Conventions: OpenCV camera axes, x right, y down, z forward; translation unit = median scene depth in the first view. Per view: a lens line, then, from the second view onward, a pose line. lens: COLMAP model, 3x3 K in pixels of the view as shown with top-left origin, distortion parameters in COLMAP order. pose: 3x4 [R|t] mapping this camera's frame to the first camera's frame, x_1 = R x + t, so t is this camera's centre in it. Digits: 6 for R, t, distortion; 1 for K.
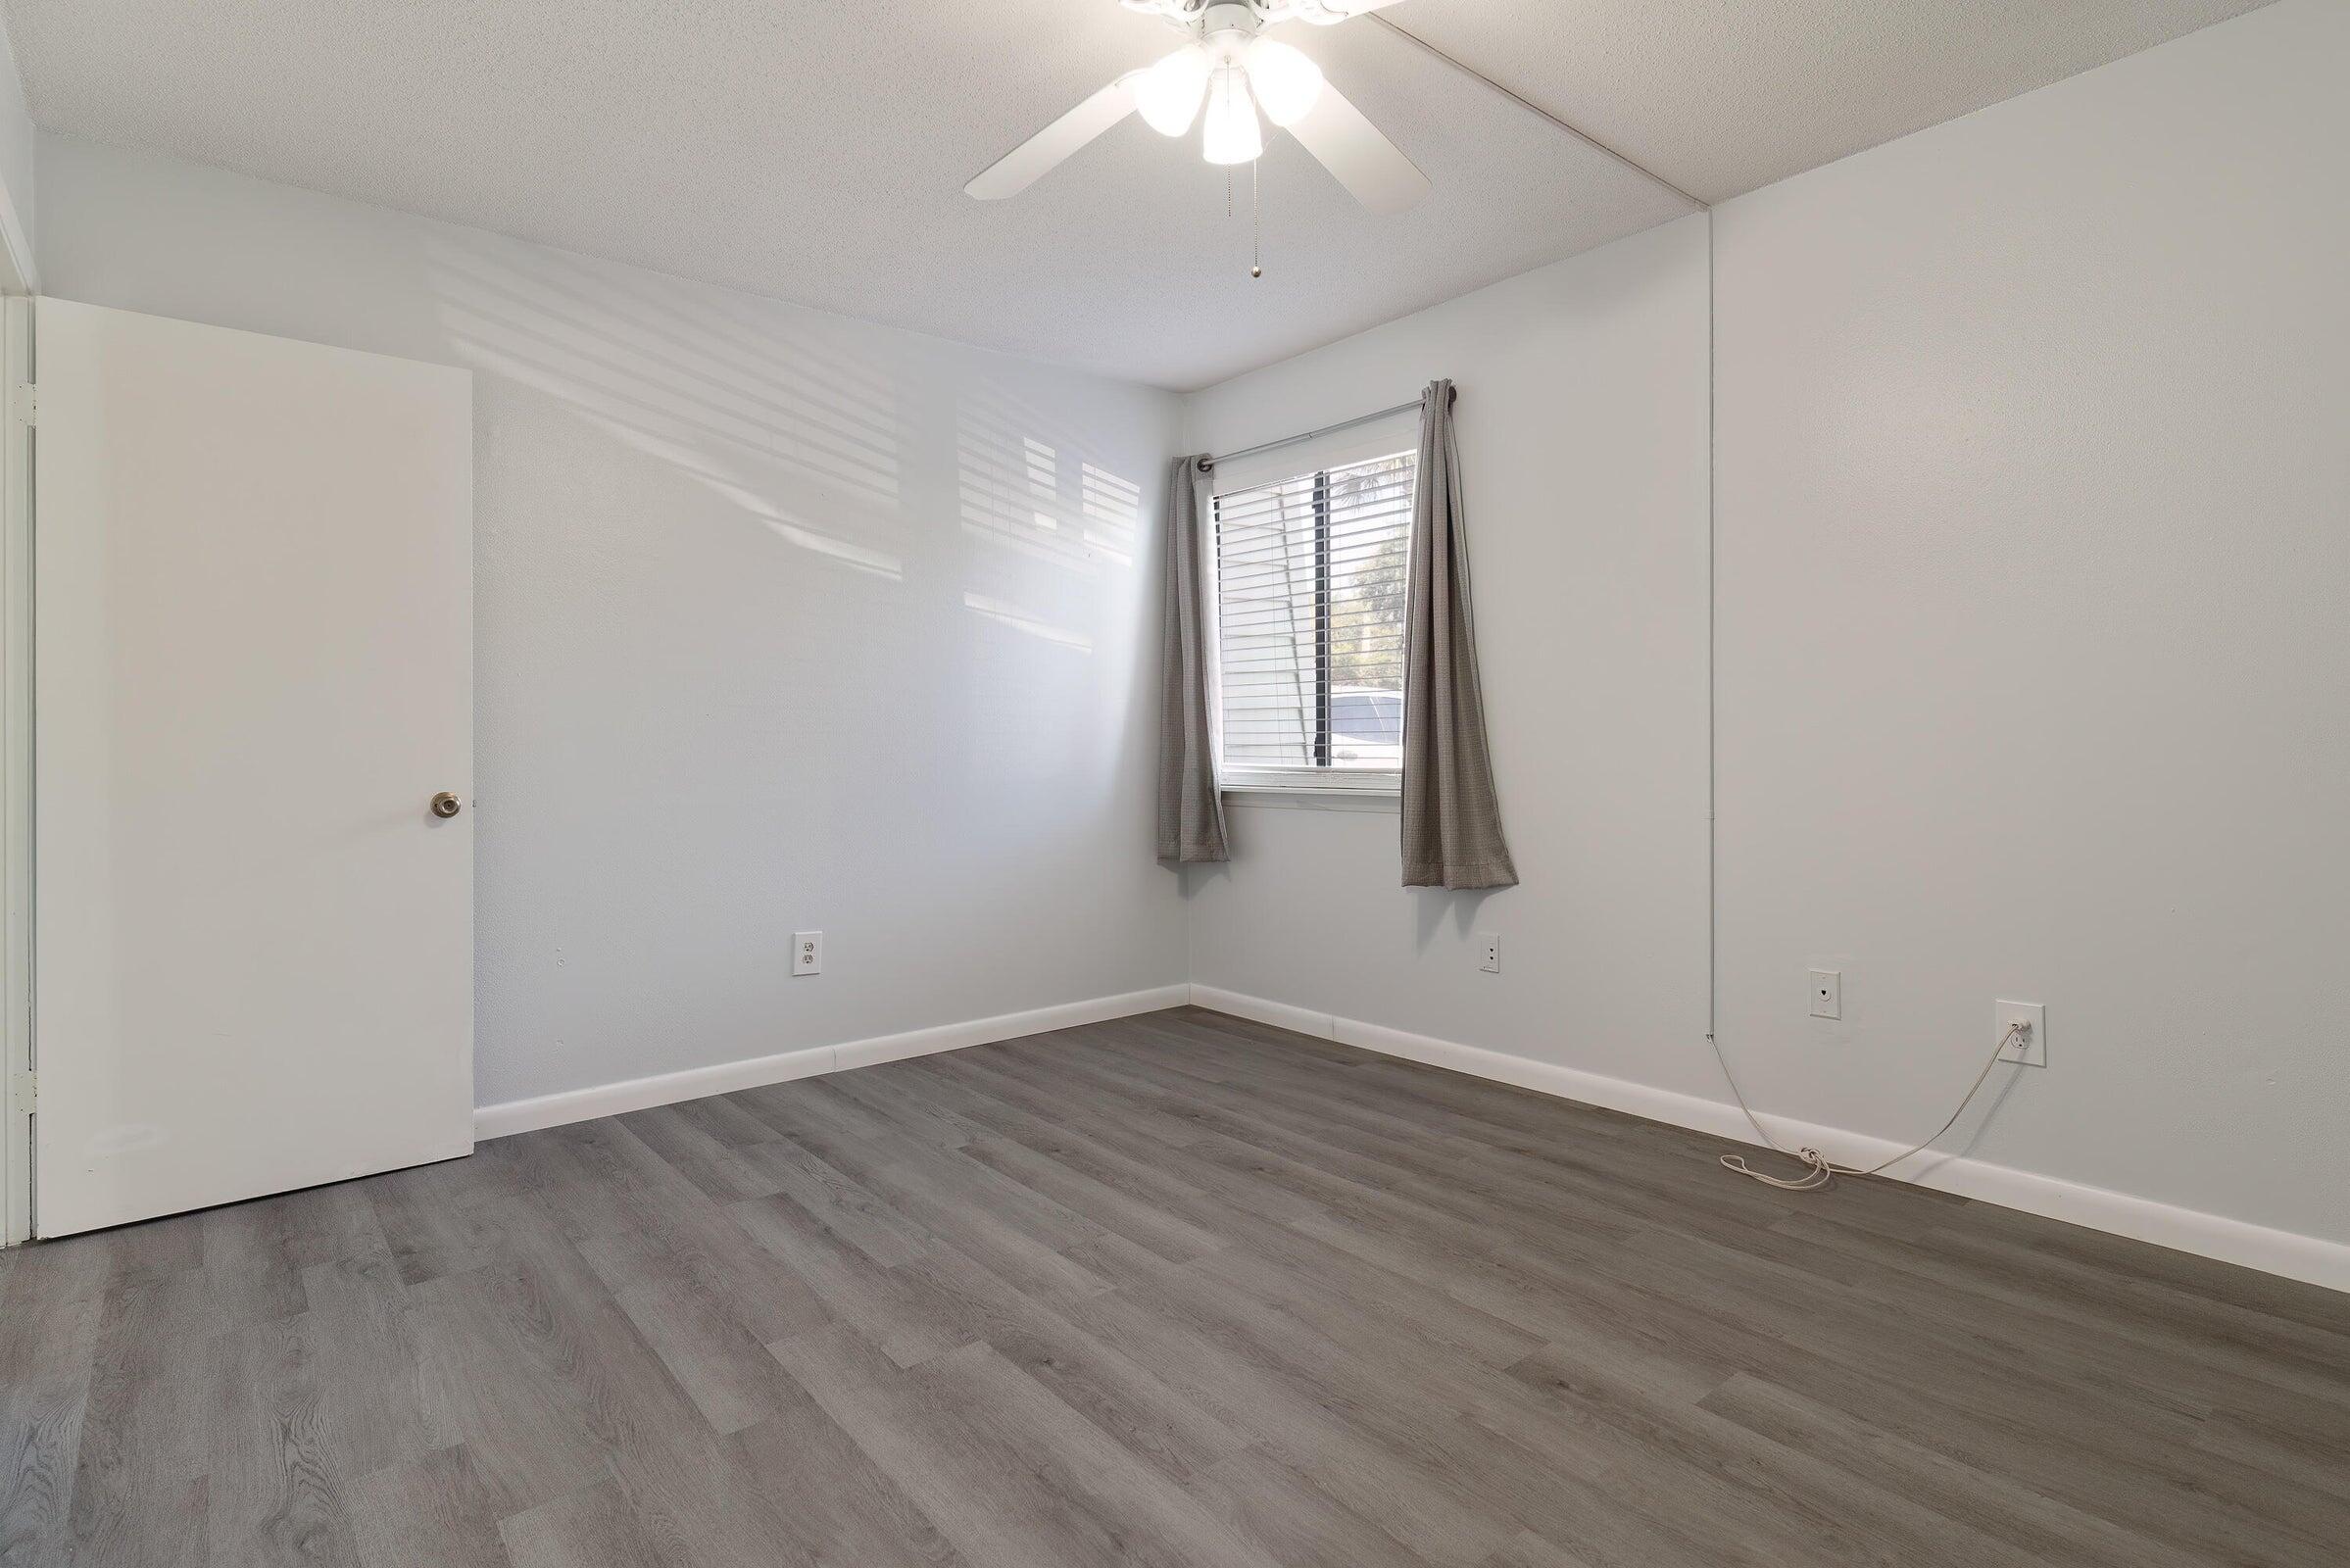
lens RADIAL K [[1146.0, 0, 1134.5], [0, 1146.0, 762.8], [0, 0, 1]] dist [0.003818, 0.000990]
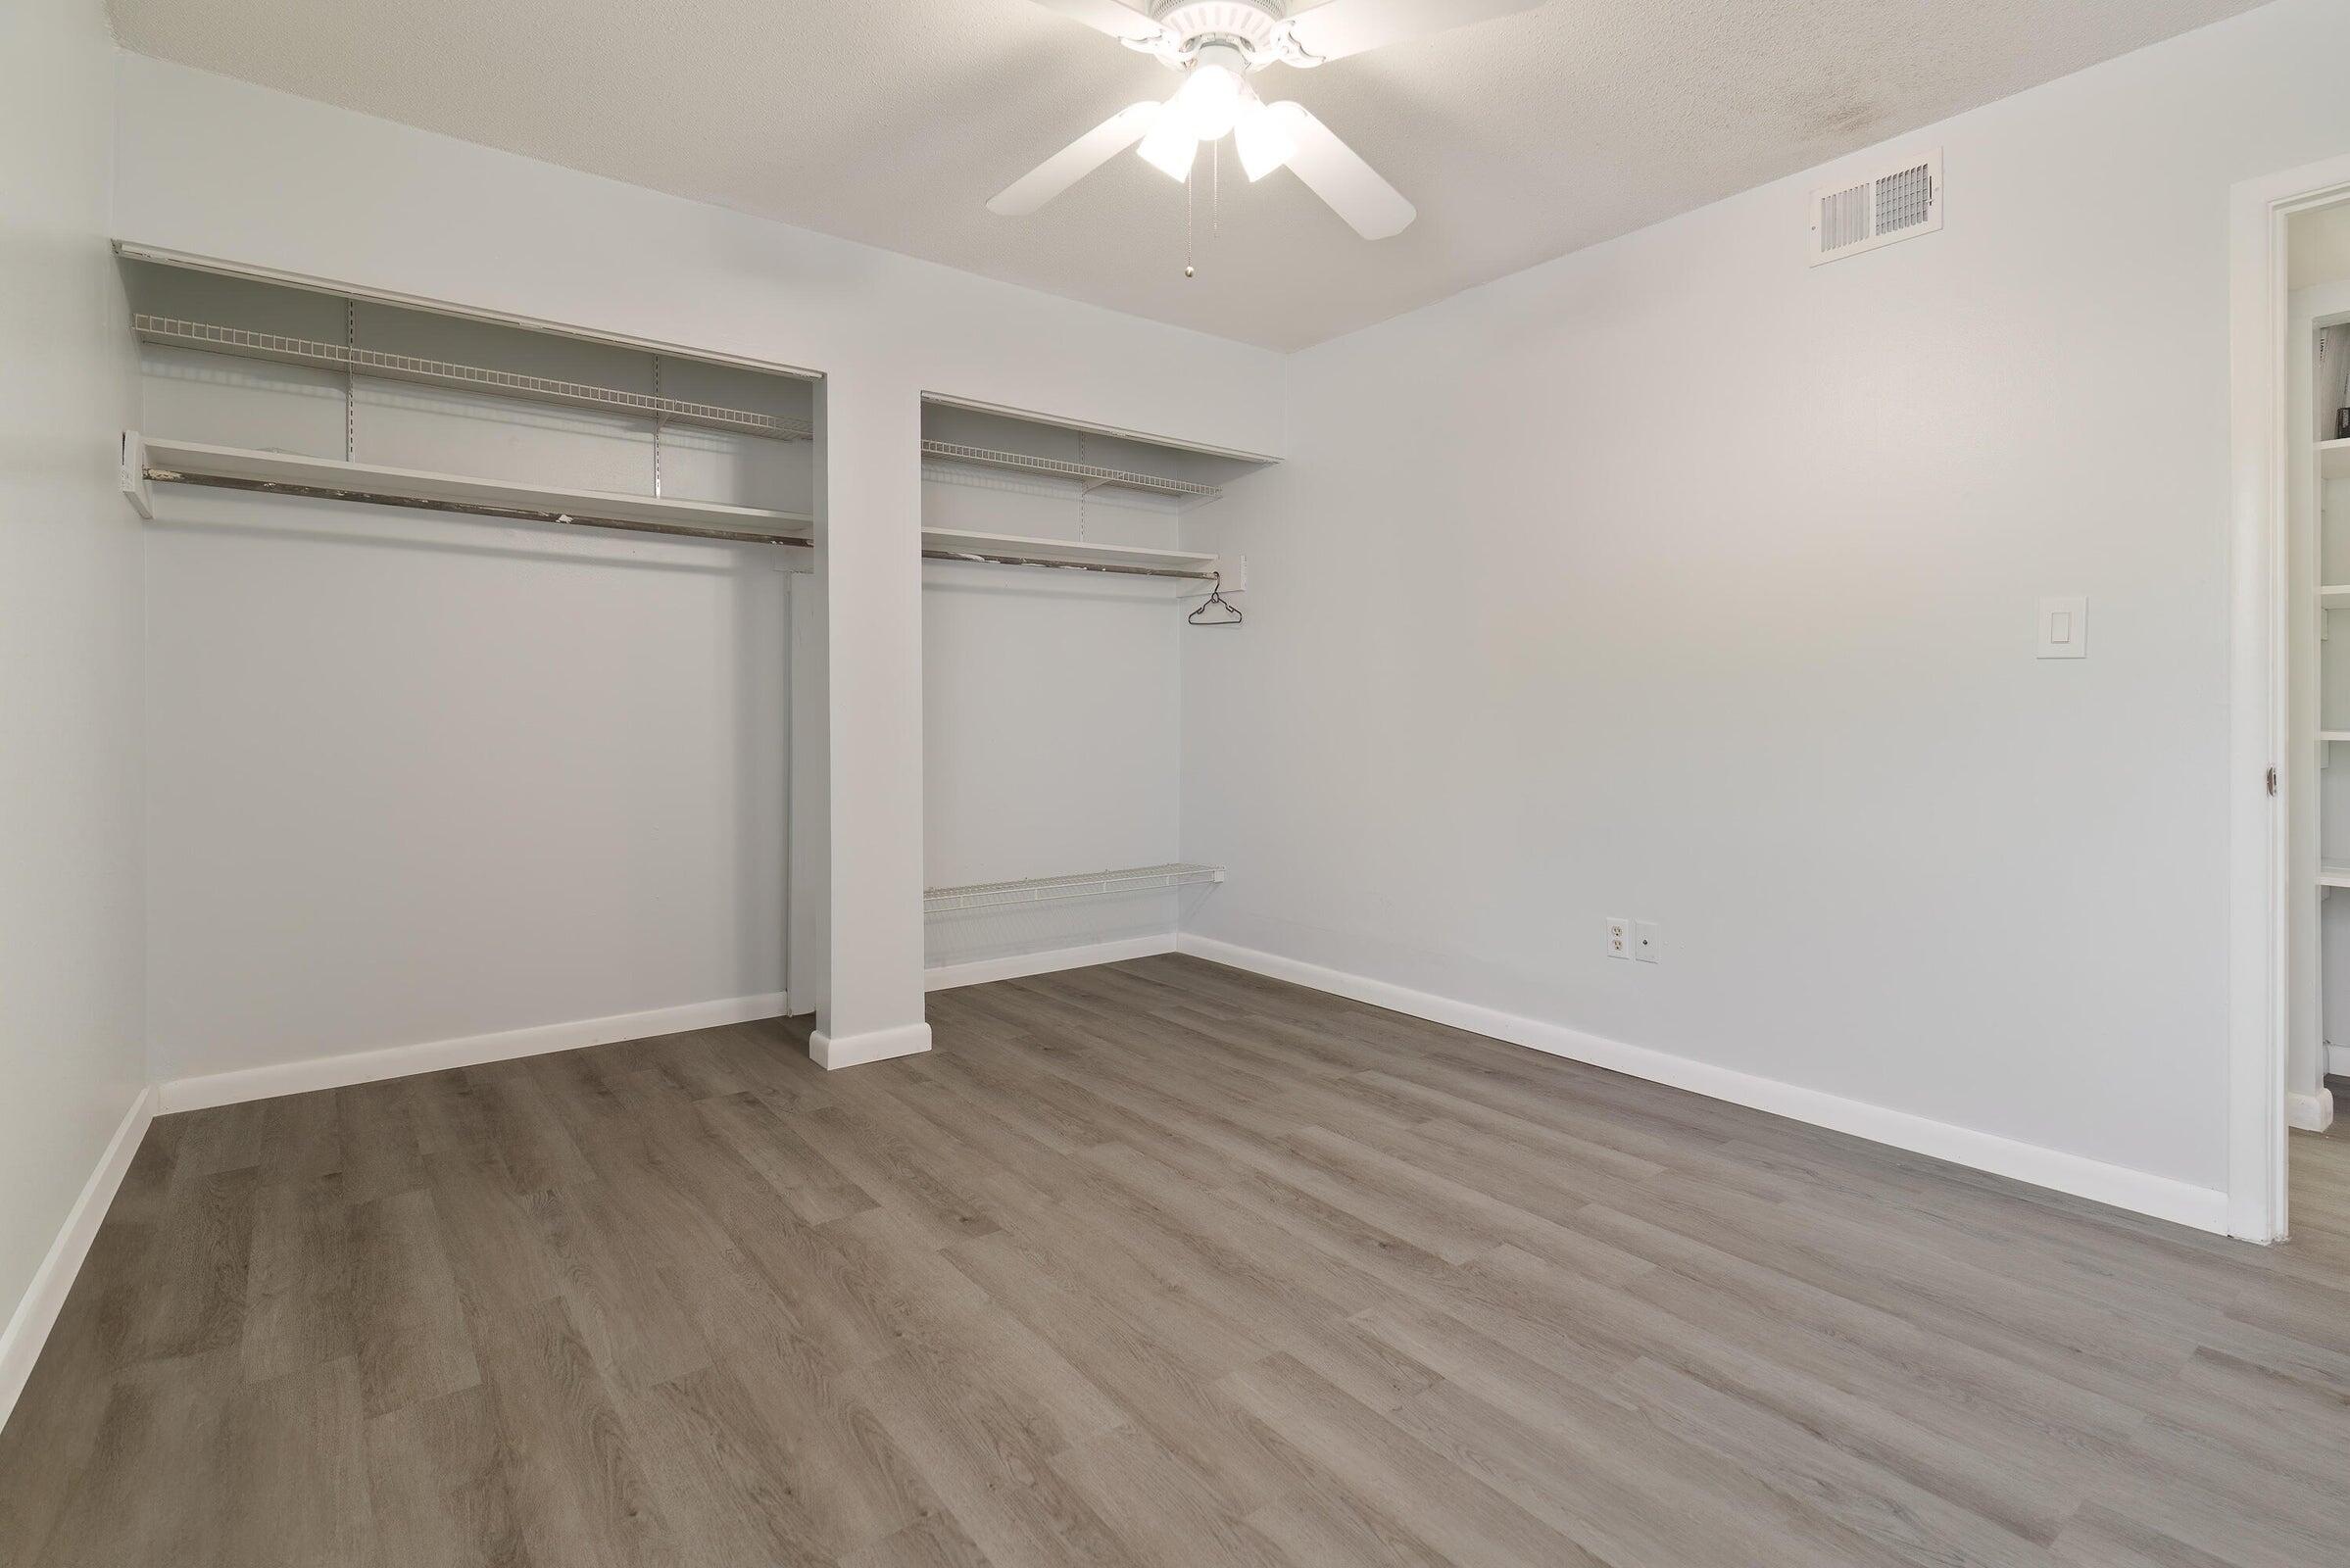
lens RADIAL K [[1139.6, 0, 1164.6], [0, 1139.6, 764.7], [0, 0, 1]] dist [0.004367, 0.000300]
pose [[-0.999921, 0.011552, 0.004854, 0.123479], [0.011857, 0.997593, 0.068319, -0.036605], [-0.004053, 0.068371, -0.997652, 1.951493]]
